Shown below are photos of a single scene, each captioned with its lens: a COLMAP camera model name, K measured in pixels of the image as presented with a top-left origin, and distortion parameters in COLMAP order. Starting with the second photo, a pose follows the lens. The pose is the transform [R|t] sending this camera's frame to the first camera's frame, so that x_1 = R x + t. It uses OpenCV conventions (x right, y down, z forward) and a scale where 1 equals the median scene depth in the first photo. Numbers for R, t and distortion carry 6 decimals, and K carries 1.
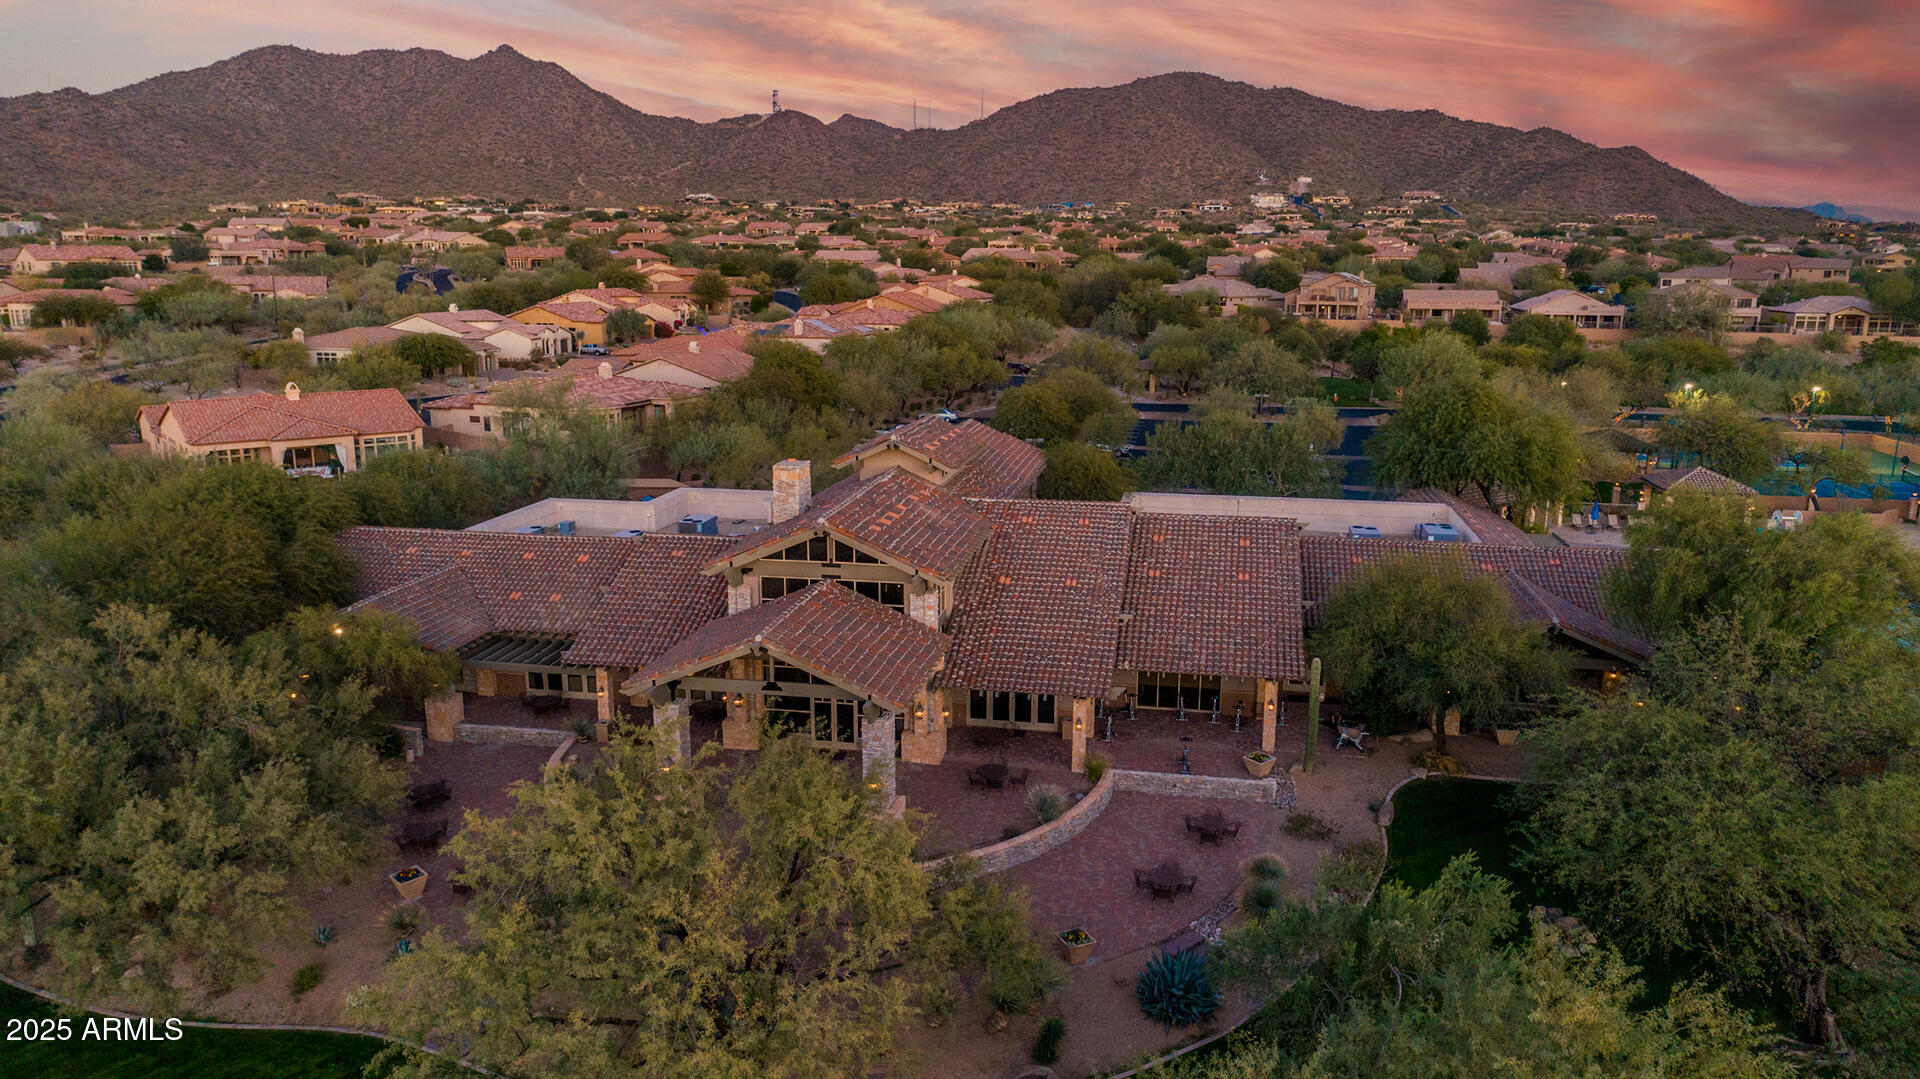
lens RADIAL K [[1313.4, 0, 960.0], [0, 1313.4, 539.5], [0, 0, 1]] dist [0.000277, 0.010547]
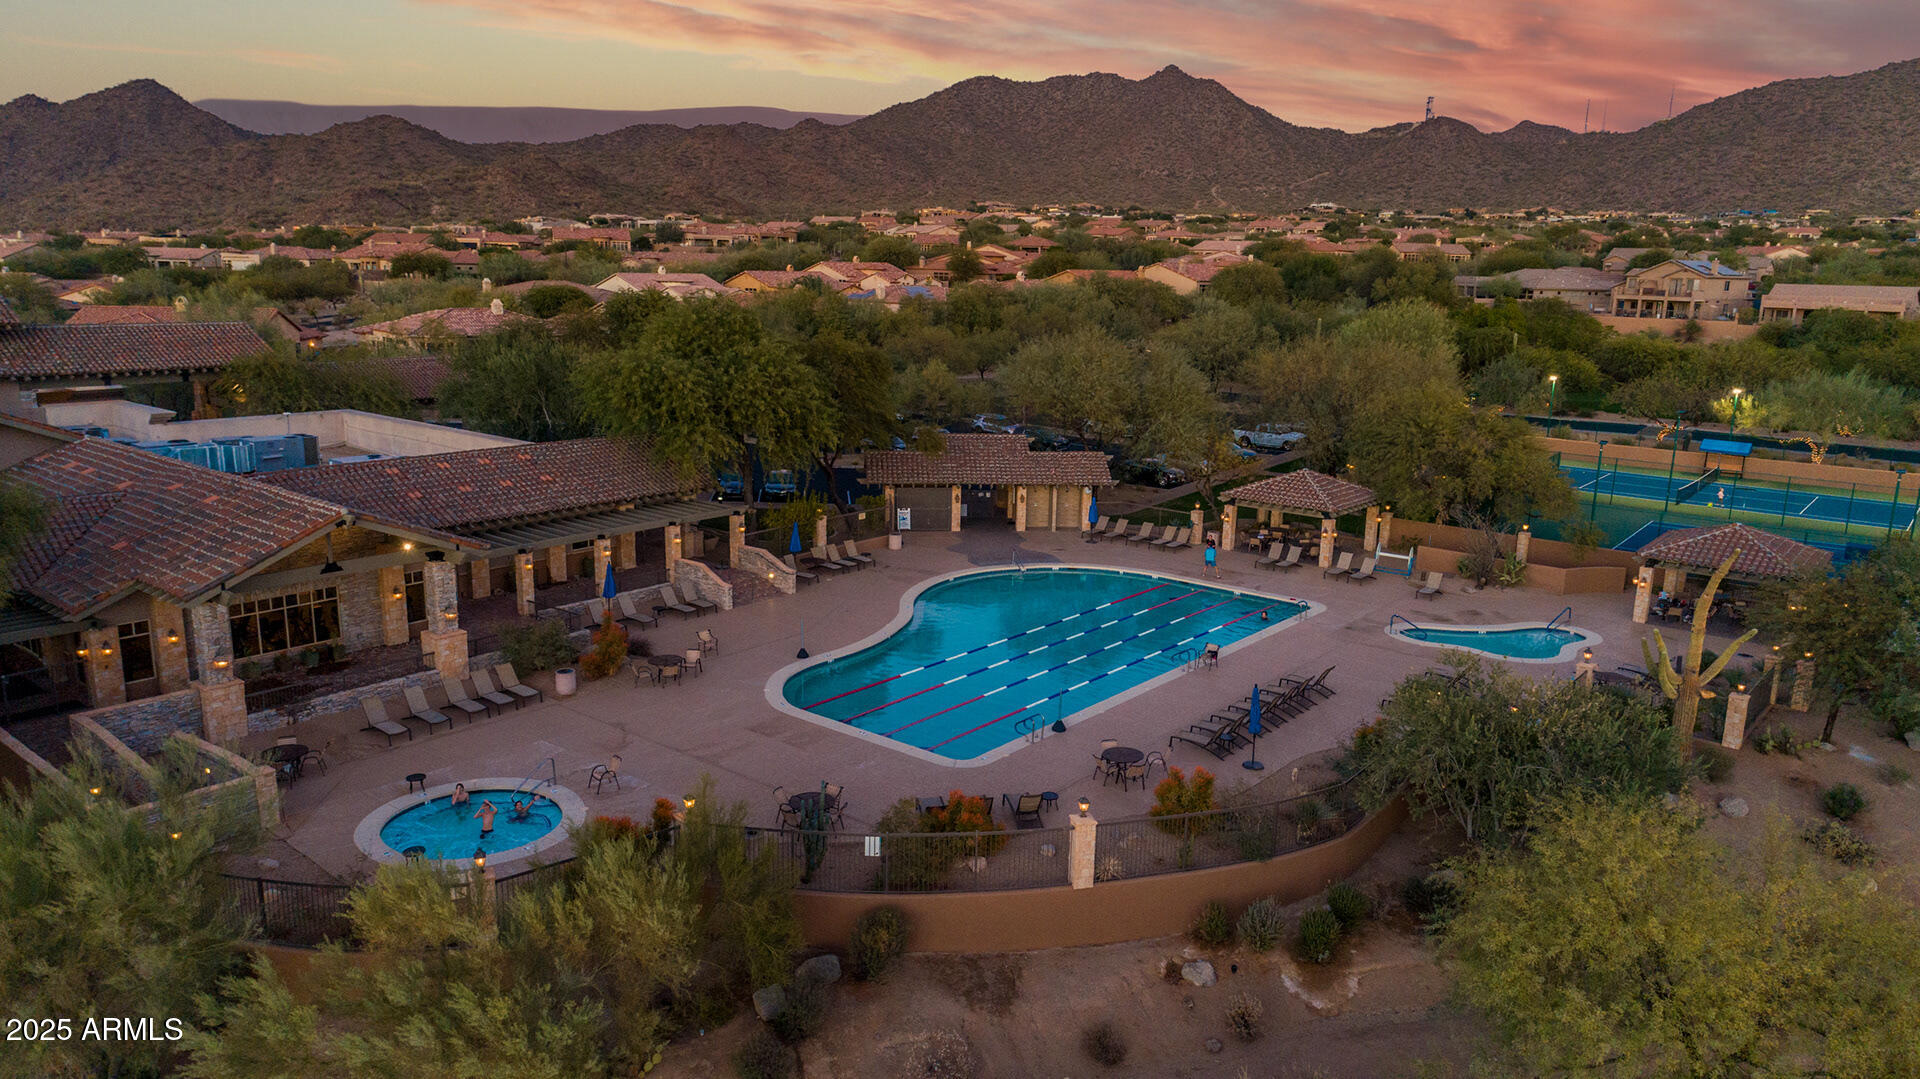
lens RADIAL K [[1292.1, 0, 986.0], [0, 1292.1, 538.2], [0, 0, 1]] dist [0.003383, 0.005583]
pose [[0.879109, 0.116073, -0.462270, 0.234638], [-0.120464, 0.992514, 0.020124, -0.004402], [0.461145, 0.037996, 0.886511, 0.108356]]
